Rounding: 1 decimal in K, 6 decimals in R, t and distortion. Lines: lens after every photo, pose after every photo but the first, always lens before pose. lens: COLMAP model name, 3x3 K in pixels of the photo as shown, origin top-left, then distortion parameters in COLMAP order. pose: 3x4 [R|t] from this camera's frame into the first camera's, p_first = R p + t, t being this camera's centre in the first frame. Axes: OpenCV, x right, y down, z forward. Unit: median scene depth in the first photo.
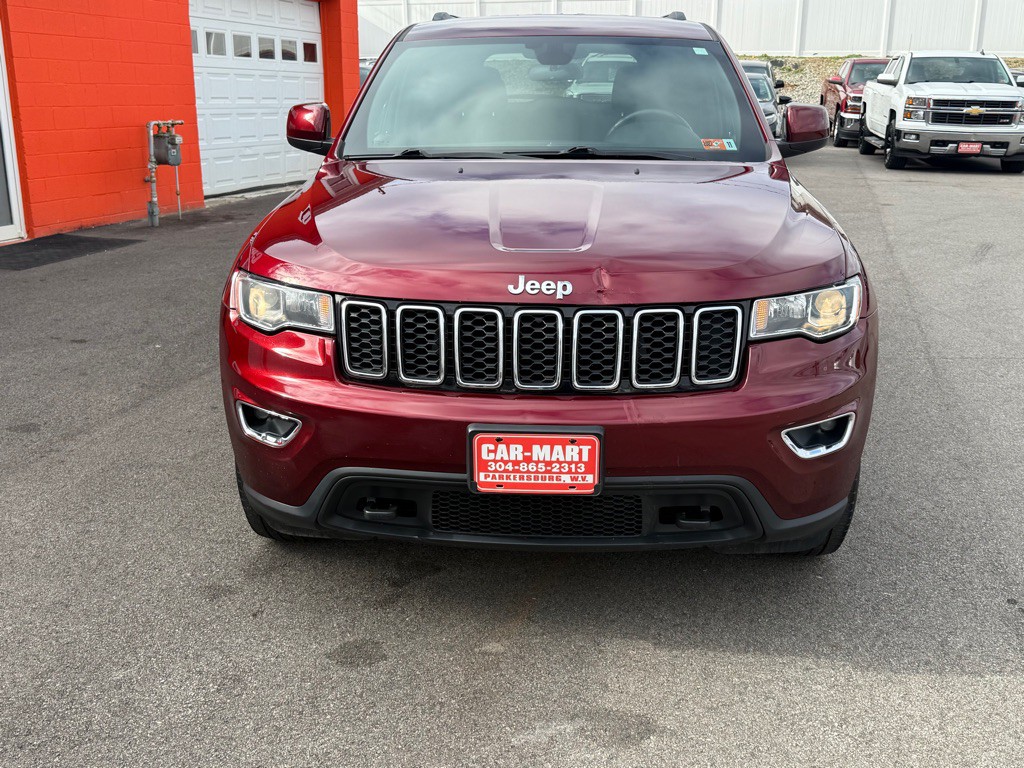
lens RADIAL K [[995.3, 0, 512.0], [0, 995.3, 384.0], [0, 0, 1]] dist [0.201959, -0.411265]
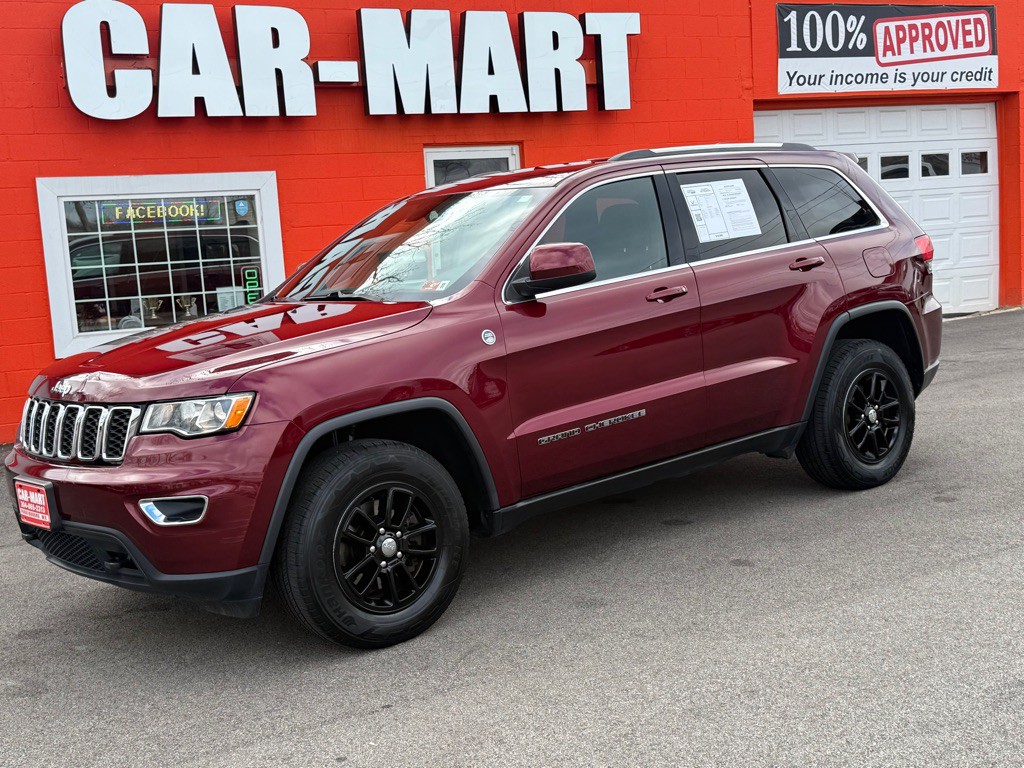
lens RADIAL K [[1308.7, 0, 512.0], [0, 1308.7, 384.0], [0, 0, 1]] dist [0.186160, -0.304628]
pose [[0.678316, 0.023685, -0.734388, 1.962818], [-0.131356, 0.987288, -0.089486, -0.013786], [0.722933, 0.157166, 0.672805, 0.144979]]
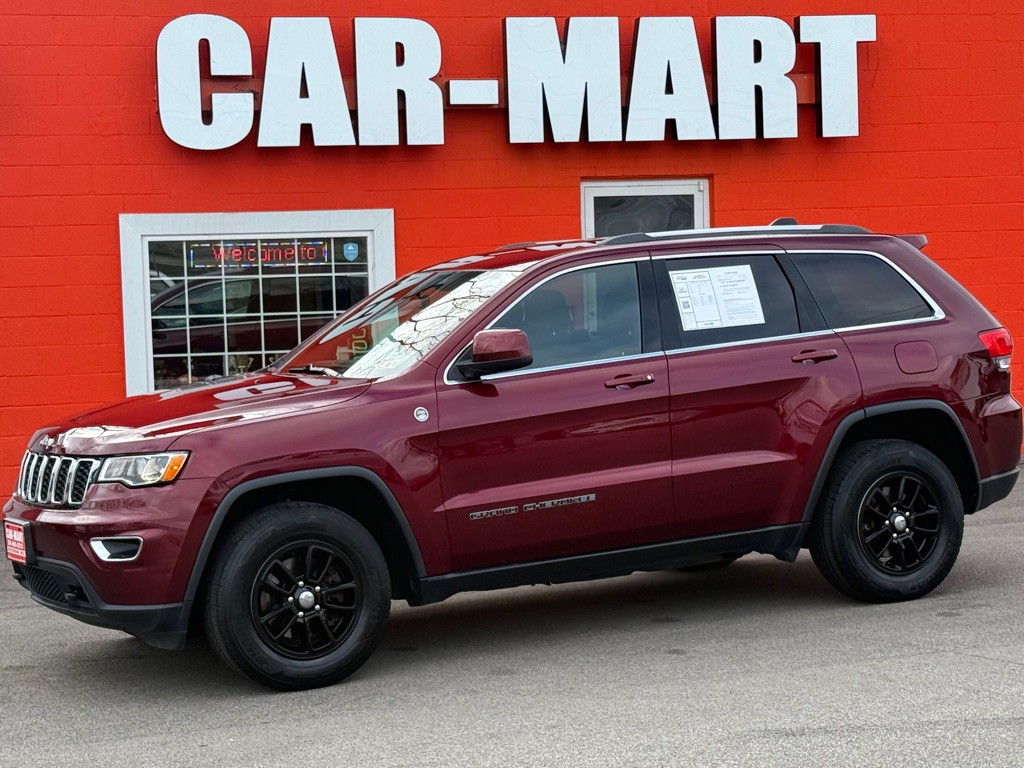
lens RADIAL K [[2207.5, 0, 512.0], [0, 2207.5, 384.0], [0, 0, 1]] dist [0.162874, 0.256284]
pose [[0.504346, 0.013477, -0.863397, 3.696359], [-0.204257, 0.973364, -0.104122, 0.039780], [0.838996, 0.228869, 0.493665, -0.222722]]
